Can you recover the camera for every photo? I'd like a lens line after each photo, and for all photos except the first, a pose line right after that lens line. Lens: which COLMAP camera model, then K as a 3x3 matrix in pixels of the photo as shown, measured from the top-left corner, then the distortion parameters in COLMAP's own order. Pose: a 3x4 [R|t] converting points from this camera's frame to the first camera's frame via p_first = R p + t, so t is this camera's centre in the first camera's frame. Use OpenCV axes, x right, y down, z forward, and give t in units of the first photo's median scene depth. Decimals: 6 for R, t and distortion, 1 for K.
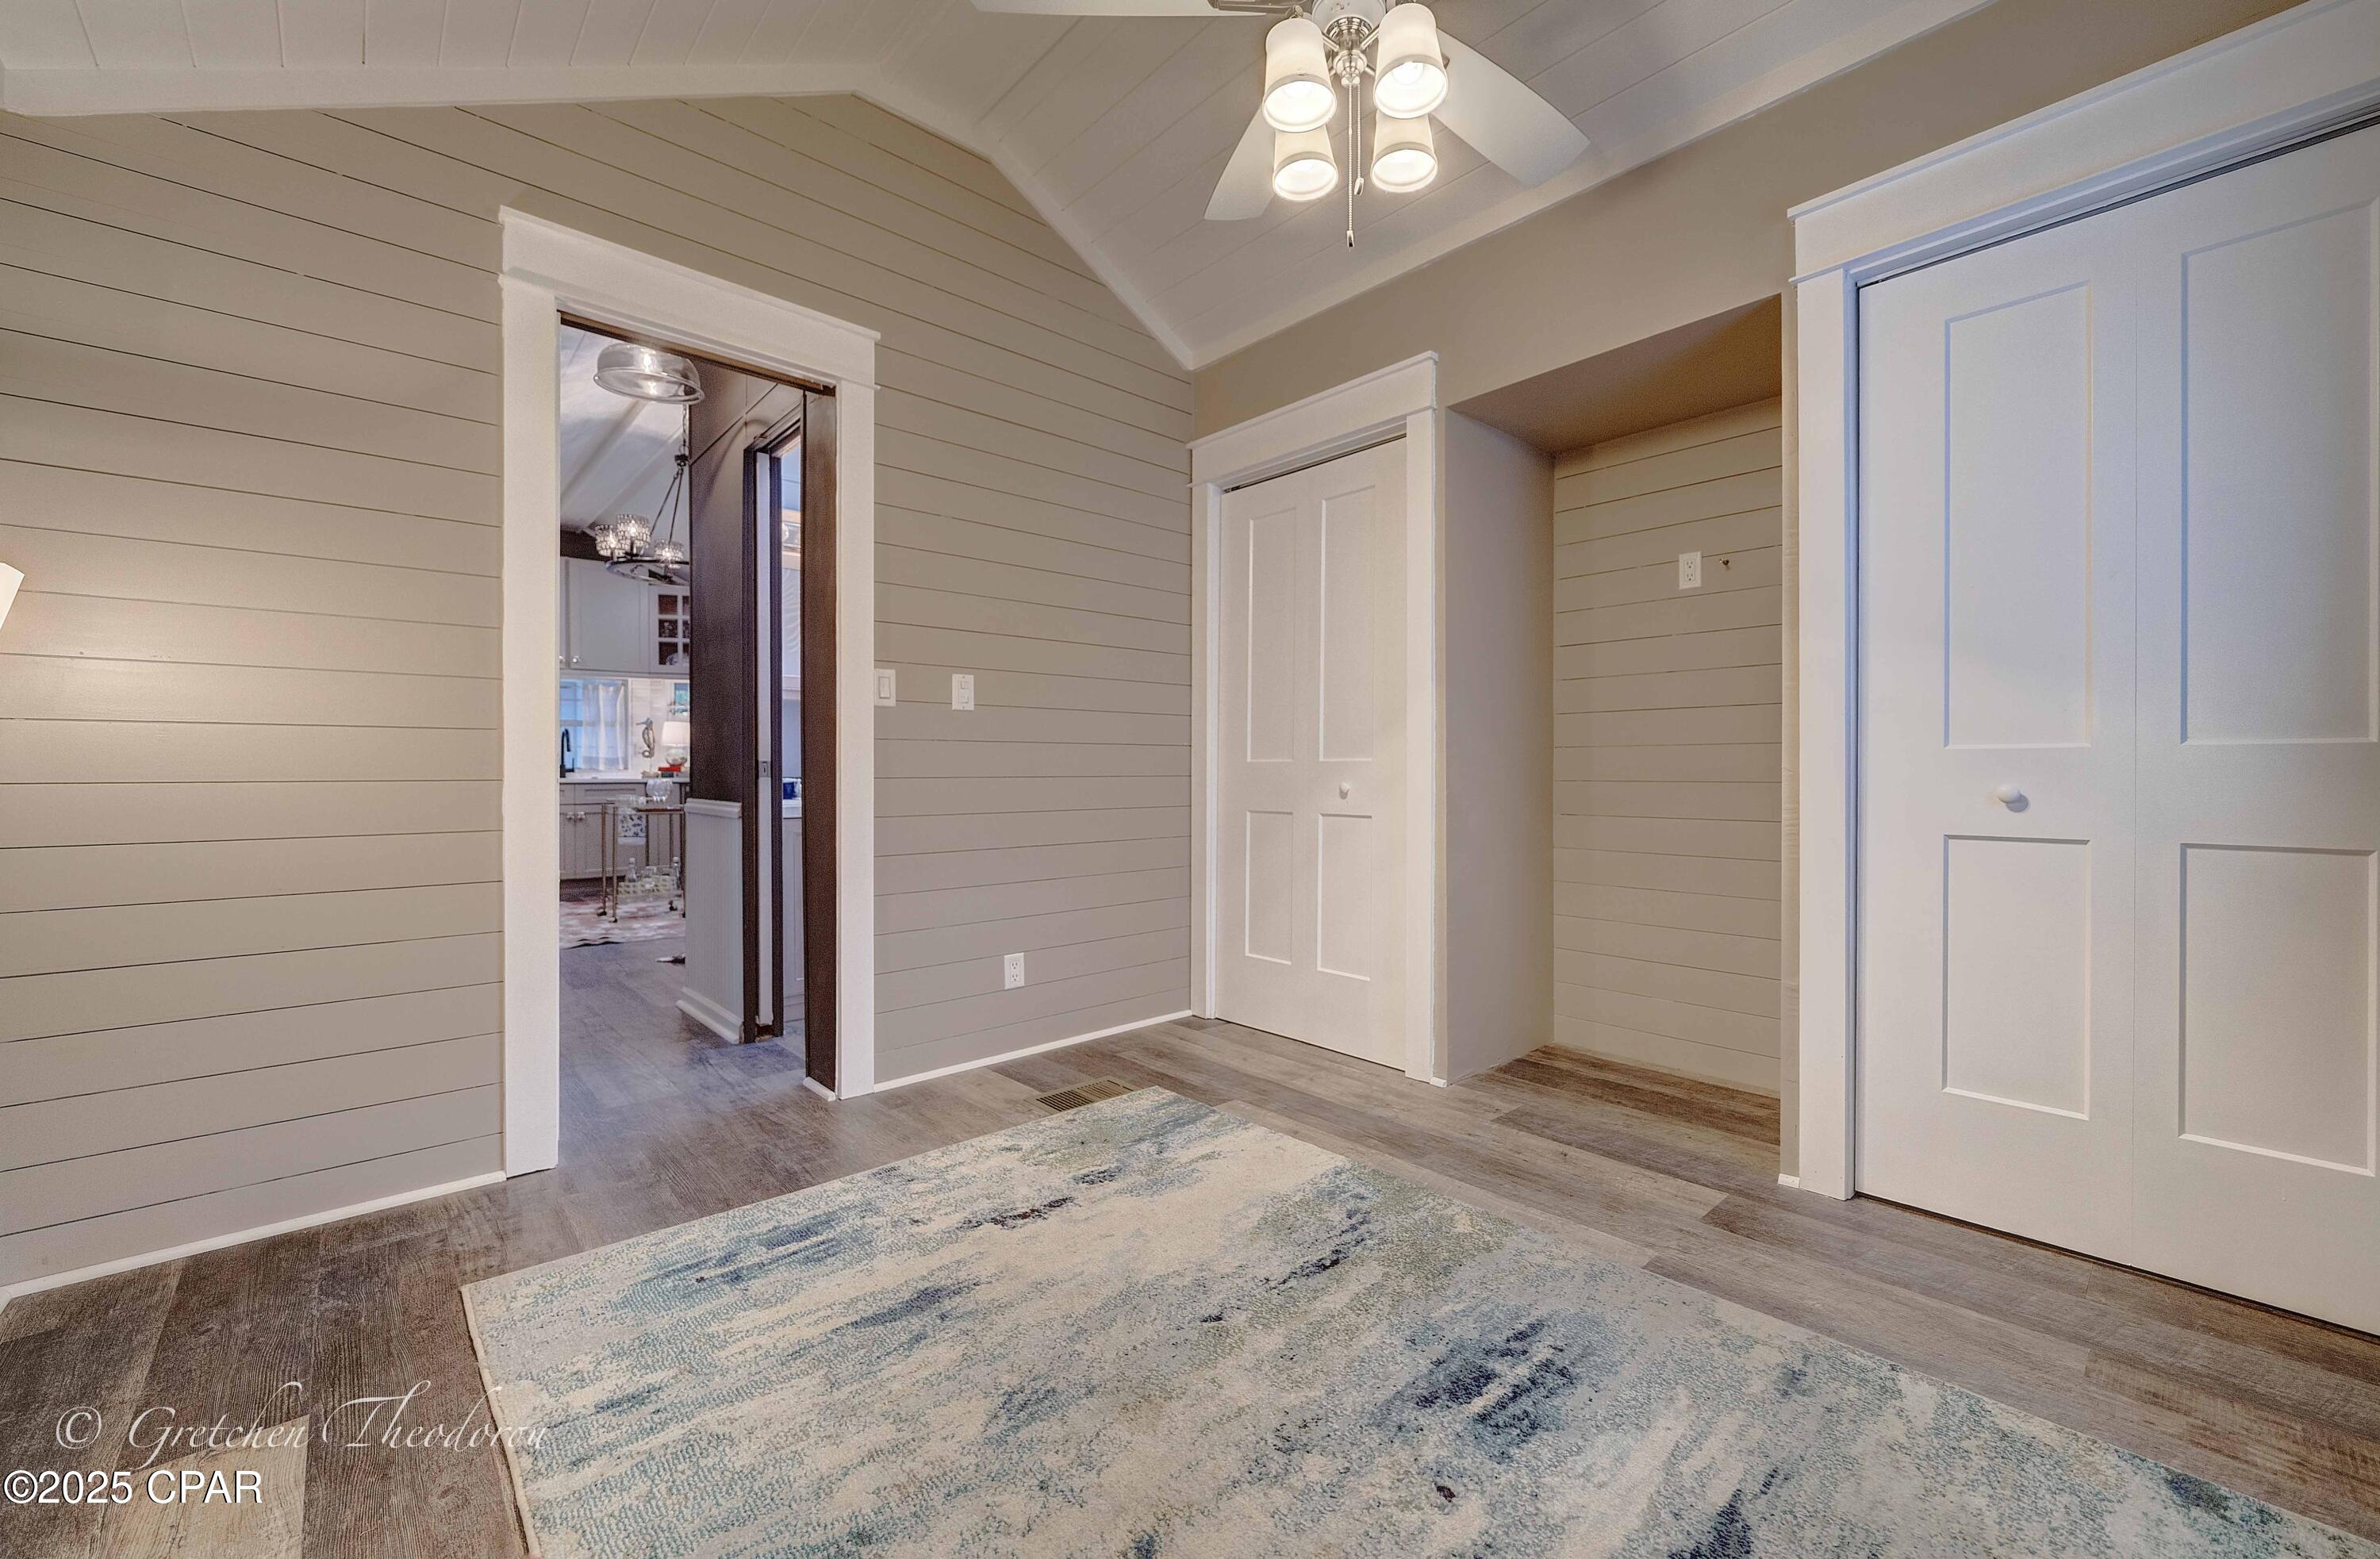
lens RADIAL K [[928.5, 0, 1312.6], [0, 928.5, 776.4], [0, 0, 1]] dist [0.007545, -0.000200]
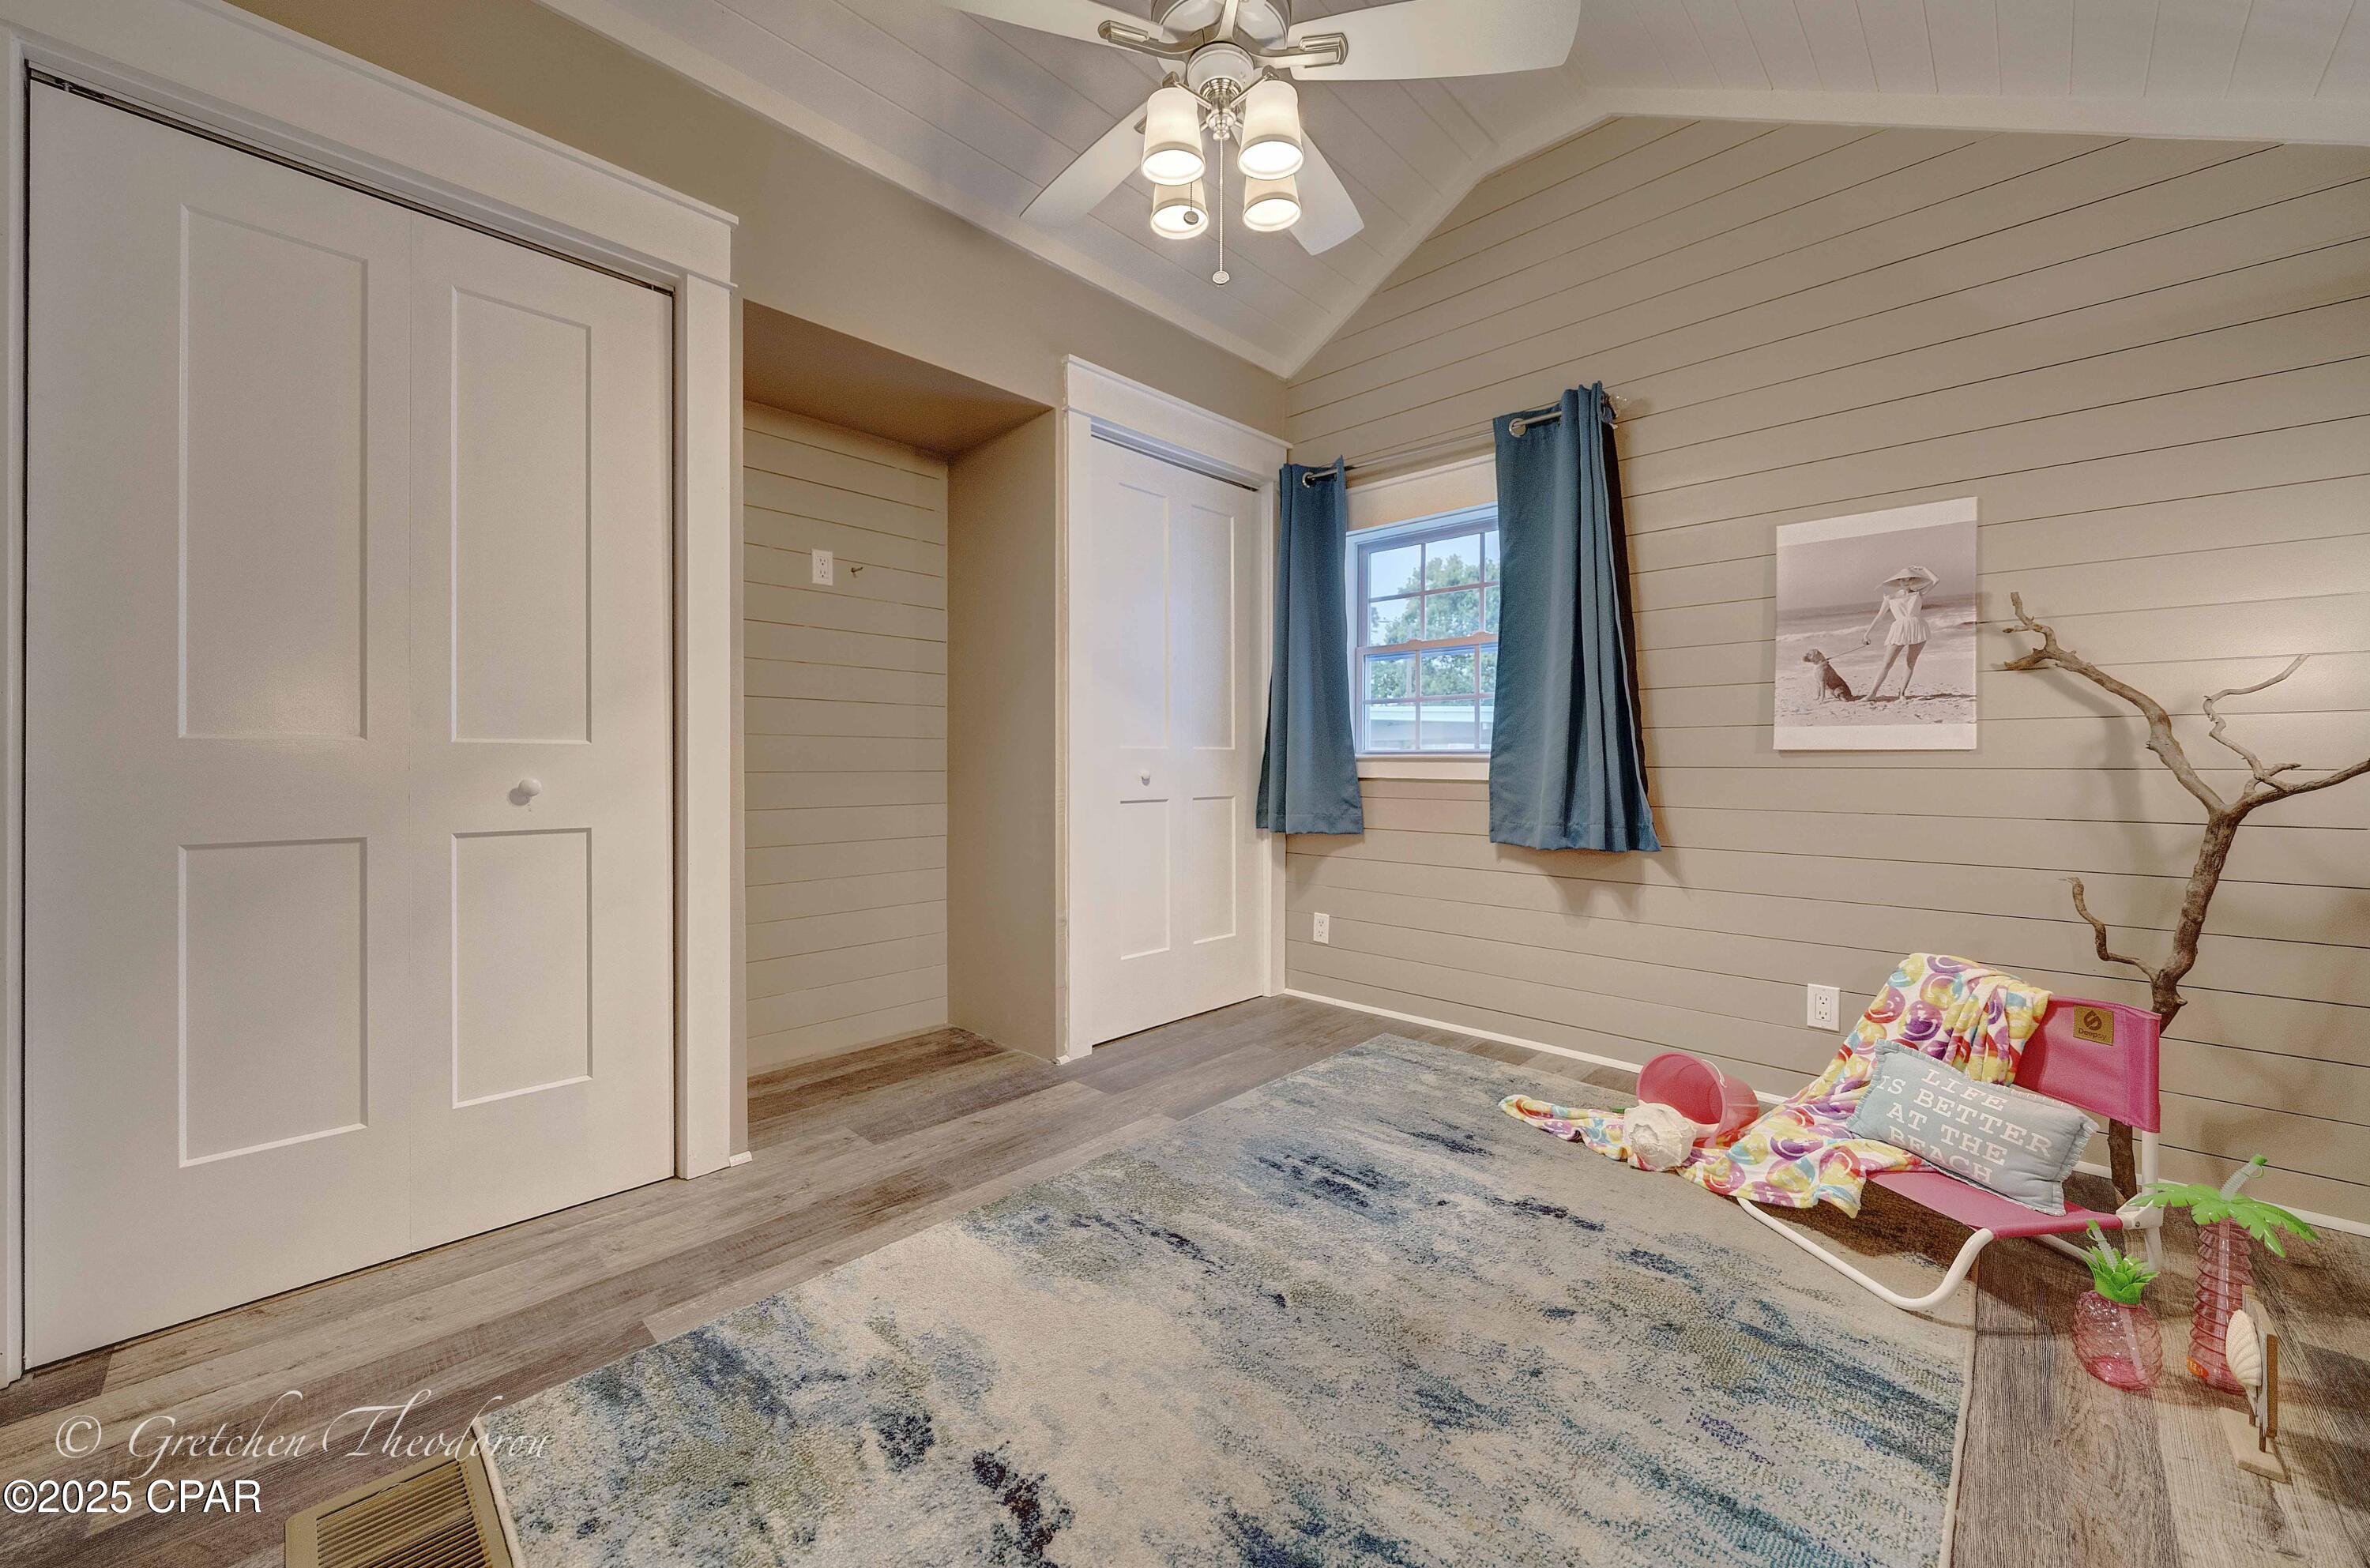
lens RADIAL K [[882.8, 0, 1187.6], [0, 882.8, 769.8], [0, 0, 1]] dist [0.002333, -0.000145]
pose [[0.001372, -0.002886, 0.999995, -0.814347], [0.003256, 0.999991, 0.002881, 0.003133], [-0.999994, 0.003252, 0.001382, 0.839622]]
